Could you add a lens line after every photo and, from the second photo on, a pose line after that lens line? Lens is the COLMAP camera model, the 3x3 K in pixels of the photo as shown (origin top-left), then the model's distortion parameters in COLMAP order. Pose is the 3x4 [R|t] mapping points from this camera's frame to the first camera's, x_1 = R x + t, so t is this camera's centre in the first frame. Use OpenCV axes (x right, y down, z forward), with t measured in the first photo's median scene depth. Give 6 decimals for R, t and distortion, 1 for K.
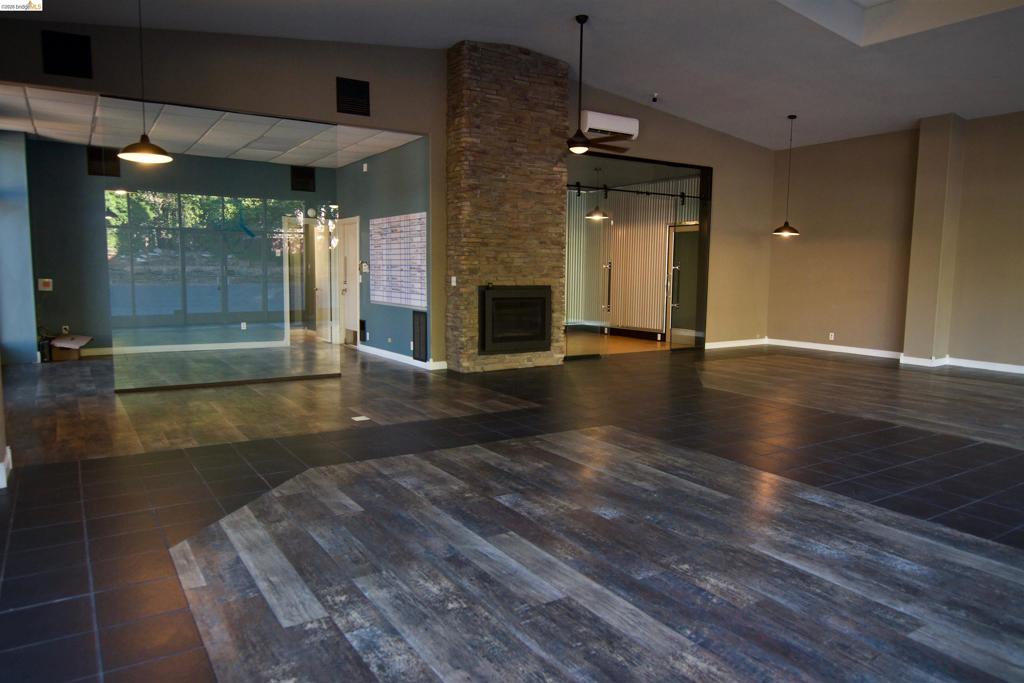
lens RADIAL K [[685.5, 0, 507.1], [0, 685.5, 343.3], [0, 0, 1]] dist [0.001644, -0.003394]
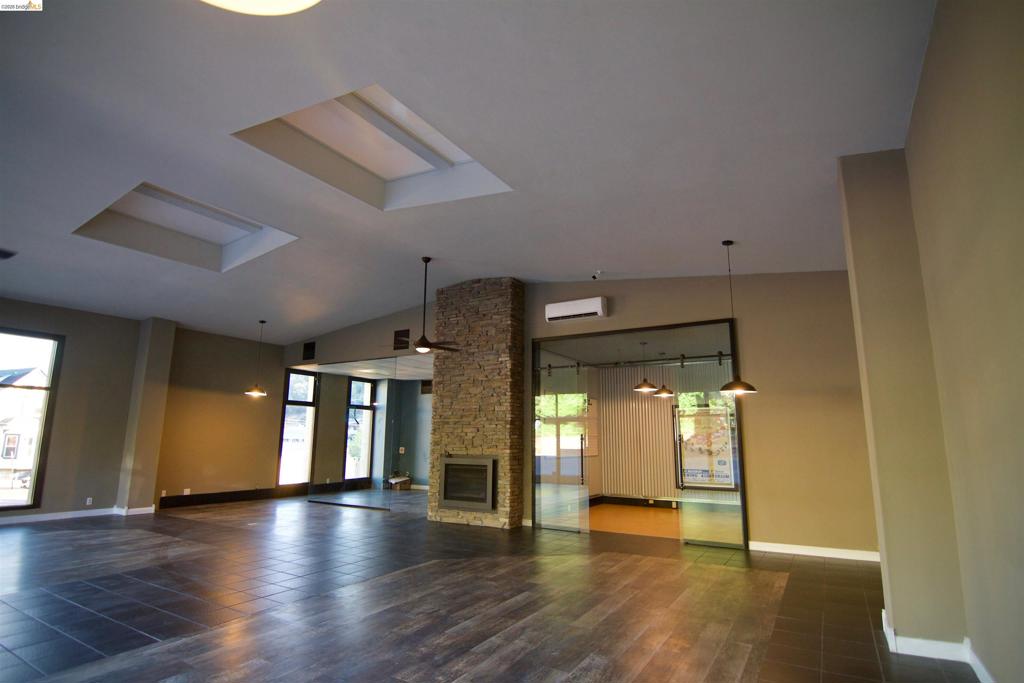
lens RADIAL K [[519.9, 0, 512.0], [0, 519.9, 341.5], [0, 0, 1]] dist [-0.000105, -0.012149]
pose [[0.439086, -0.172926, -0.881646, 0.967165], [-0.098674, 0.966084, -0.238631, -0.068151], [0.893010, 0.191775, 0.407130, 0.671454]]
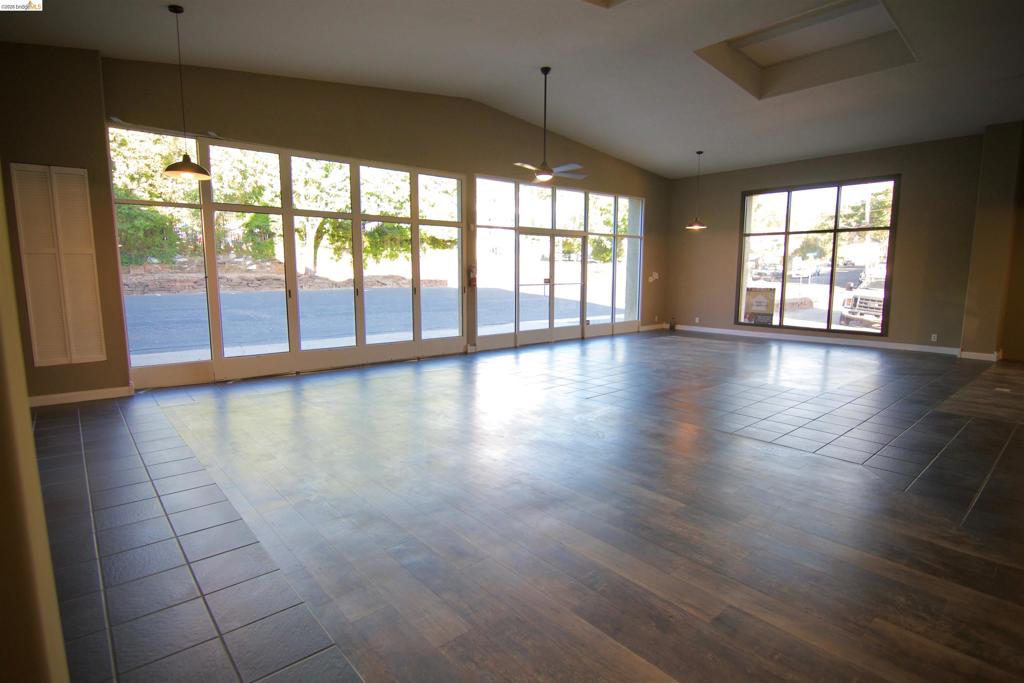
lens RADIAL K [[517.3, 0, 508.7], [0, 517.3, 342.2], [0, 0, 1]] dist [-0.004564, -0.011231]
pose [[-0.989914, 0.007056, -0.141496, 0.275640], [-0.027302, 0.970536, 0.239403, -0.191971], [0.139016, 0.240851, -0.960555, 1.780677]]
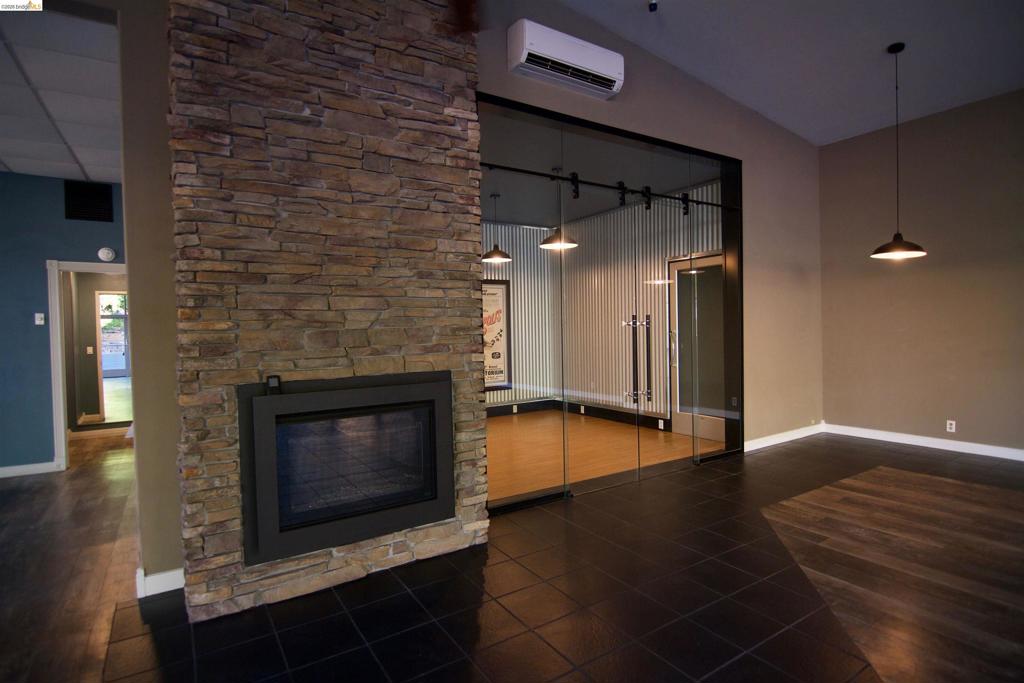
lens RADIAL K [[517.3, 0, 508.7], [0, 517.3, 342.2], [0, 0, 1]] dist [-0.004564, -0.011231]
pose [[0.999477, -0.032237, -0.002414, 0.111607], [0.031946, 0.996365, -0.078975, -0.081058], [0.004951, 0.078857, 0.996874, 0.718298]]
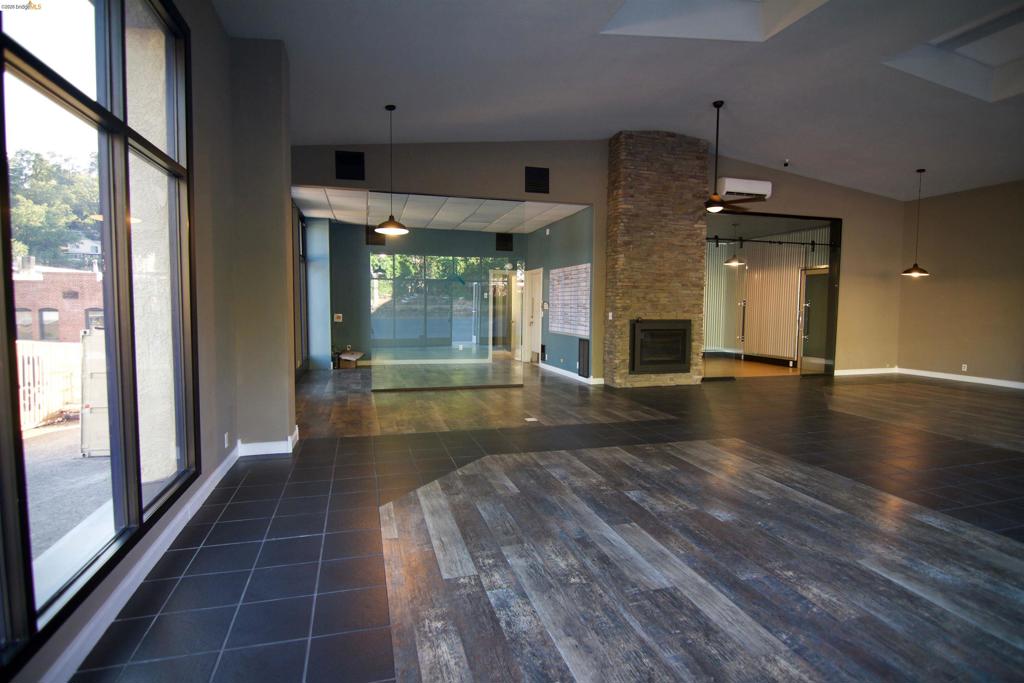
lens RADIAL K [[517.3, 0, 508.7], [0, 517.3, 342.2], [0, 0, 1]] dist [-0.004564, -0.011231]
pose [[0.957241, 0.016745, -0.288807, 0.020563], [-0.028113, 0.998983, -0.035260, -0.001980], [0.287923, 0.041872, 0.956738, 0.019847]]
